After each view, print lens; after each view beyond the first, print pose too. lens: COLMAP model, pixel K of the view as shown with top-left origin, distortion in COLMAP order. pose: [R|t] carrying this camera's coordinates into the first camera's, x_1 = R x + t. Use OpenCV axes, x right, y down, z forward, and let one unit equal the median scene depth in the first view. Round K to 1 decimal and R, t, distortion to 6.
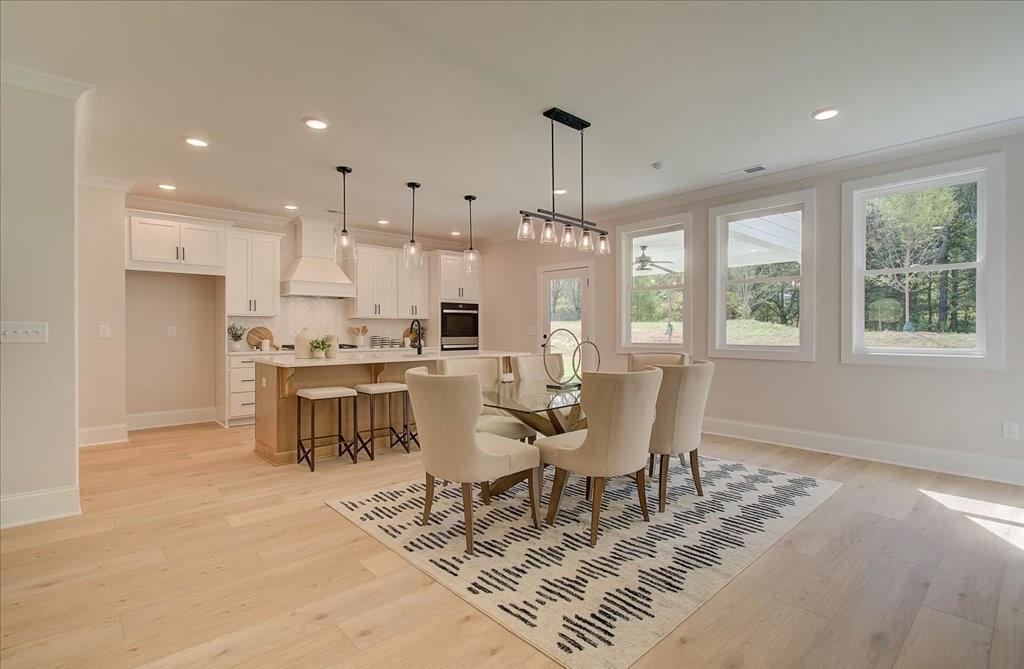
lens RADIAL K [[471.3, 0, 512.0], [0, 471.3, 334.5], [0, 0, 1]] dist [-0.004624, 0.000052]
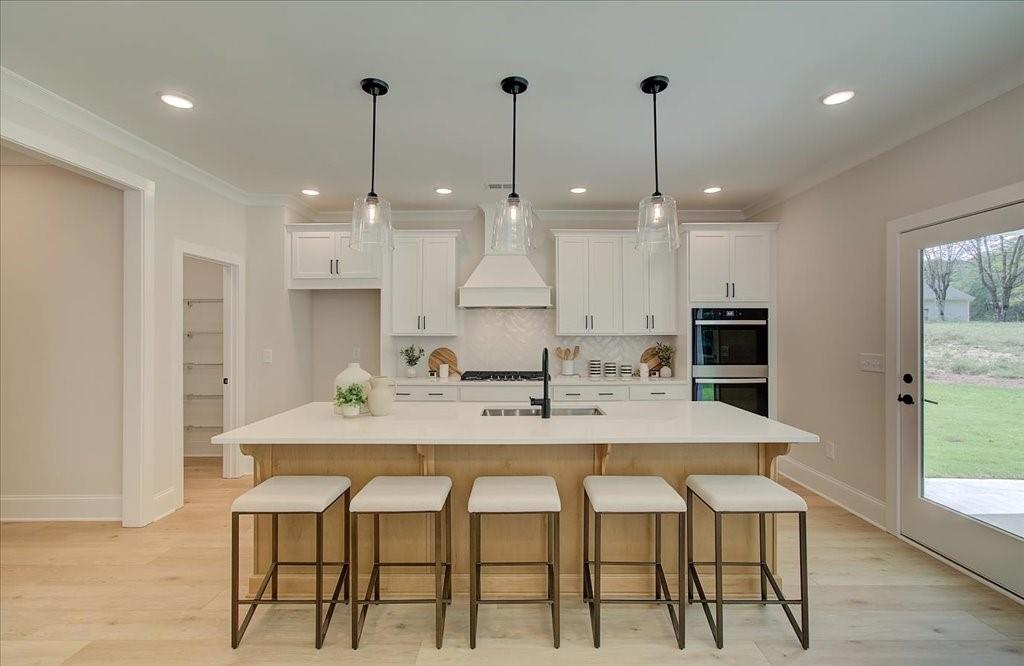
lens RADIAL K [[456.6, 0, 518.2], [0, 456.6, 332.3], [0, 0, 1]] dist [-0.008540, 0.000178]
pose [[0.742877, -0.002470, -0.669424, 0.092132], [-0.004984, 0.999945, -0.009220, -0.036473], [0.669410, 0.010186, 0.742823, 0.491548]]
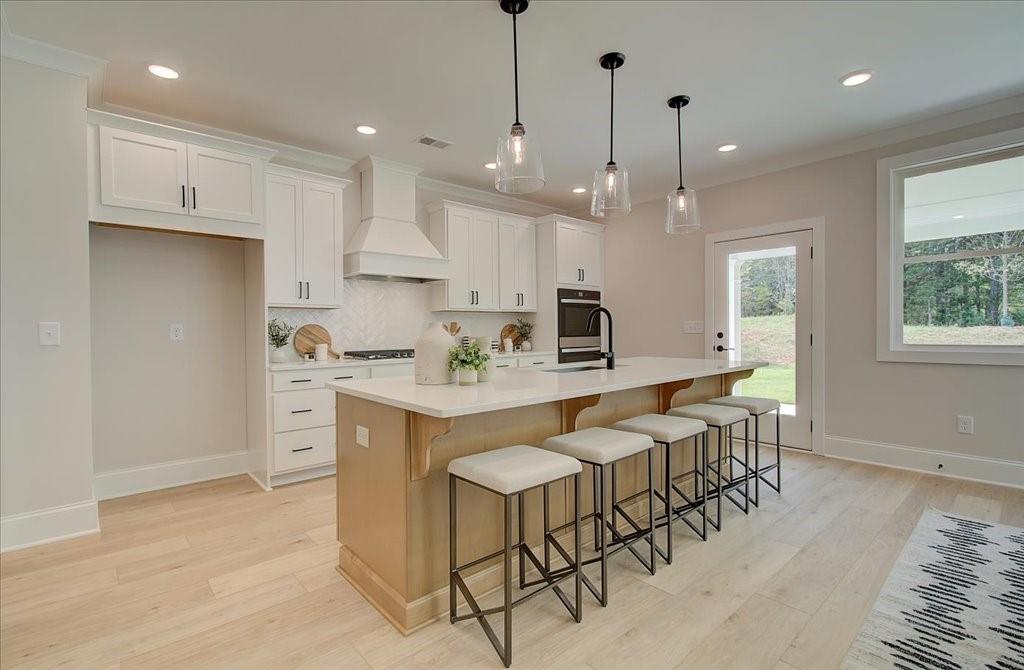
lens RADIAL K [[470.0, 0, 523.5], [0, 470.0, 334.9], [0, 0, 1]] dist [-0.009298, 0.000073]
pose [[0.999965, -0.008321, 0.000077, -0.240903], [0.008321, 0.999956, 0.004319, -0.002001], [-0.000113, -0.004318, 0.999991, 0.346734]]
